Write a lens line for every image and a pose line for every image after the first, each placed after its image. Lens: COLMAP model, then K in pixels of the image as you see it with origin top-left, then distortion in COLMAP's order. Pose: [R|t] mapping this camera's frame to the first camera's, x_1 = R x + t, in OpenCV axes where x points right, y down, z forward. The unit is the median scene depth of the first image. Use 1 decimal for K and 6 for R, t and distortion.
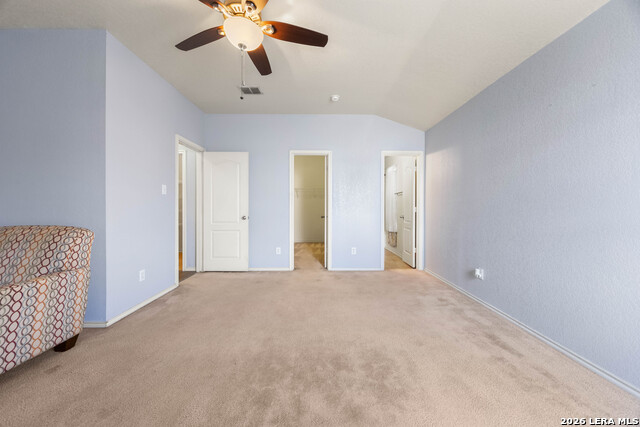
lens RADIAL K [[242.8, 0, 318.6], [0, 242.8, 211.1], [0, 0, 1]] dist [-0.004017, 0.000073]
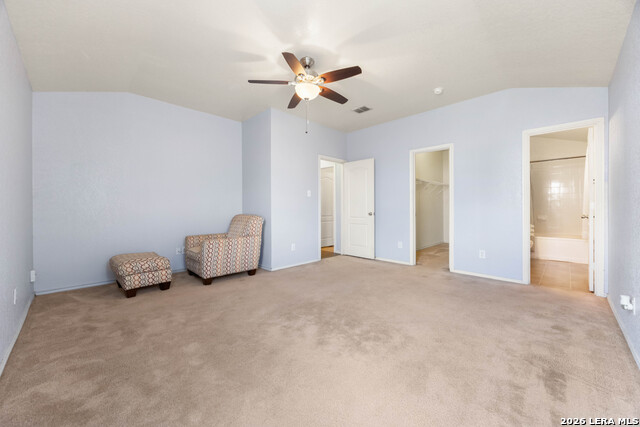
lens RADIAL K [[242.8, 0, 322.4], [0, 242.8, 210.5], [0, 0, 1]] dist [-0.004017, 0.000073]
pose [[0.709365, 0.004366, -0.704828, 0.527148], [-0.005525, 0.999985, 0.000634, 0.017987], [0.704820, 0.003445, 0.709378, -0.015514]]
